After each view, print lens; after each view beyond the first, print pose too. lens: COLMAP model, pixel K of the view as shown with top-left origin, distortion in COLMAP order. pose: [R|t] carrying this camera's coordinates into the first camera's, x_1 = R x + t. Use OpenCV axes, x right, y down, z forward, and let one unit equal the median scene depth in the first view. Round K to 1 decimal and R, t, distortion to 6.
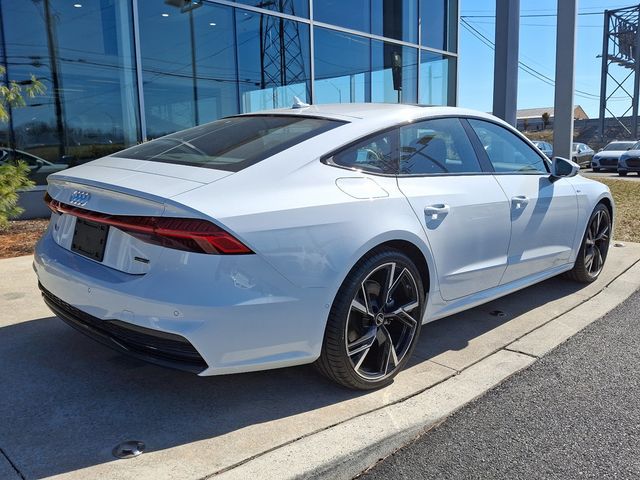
lens RADIAL K [[547.9, 0, 320.0], [0, 547.9, 240.0], [0, 0, 1]] dist [0.038217, -0.008588]
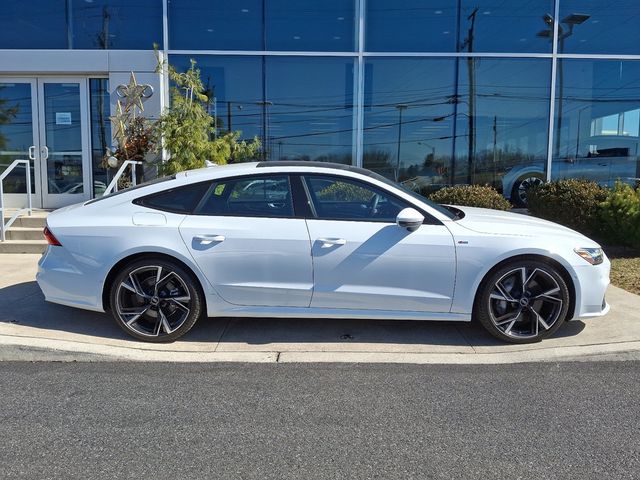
lens RADIAL K [[547.9, 0, 320.0], [0, 547.9, 240.0], [0, 0, 1]] dist [0.038217, -0.008588]
pose [[0.714820, 0.095560, -0.692748, 1.518889], [-0.125618, 0.992052, 0.007226, -0.103150], [0.687933, 0.081857, 0.721143, 0.134182]]
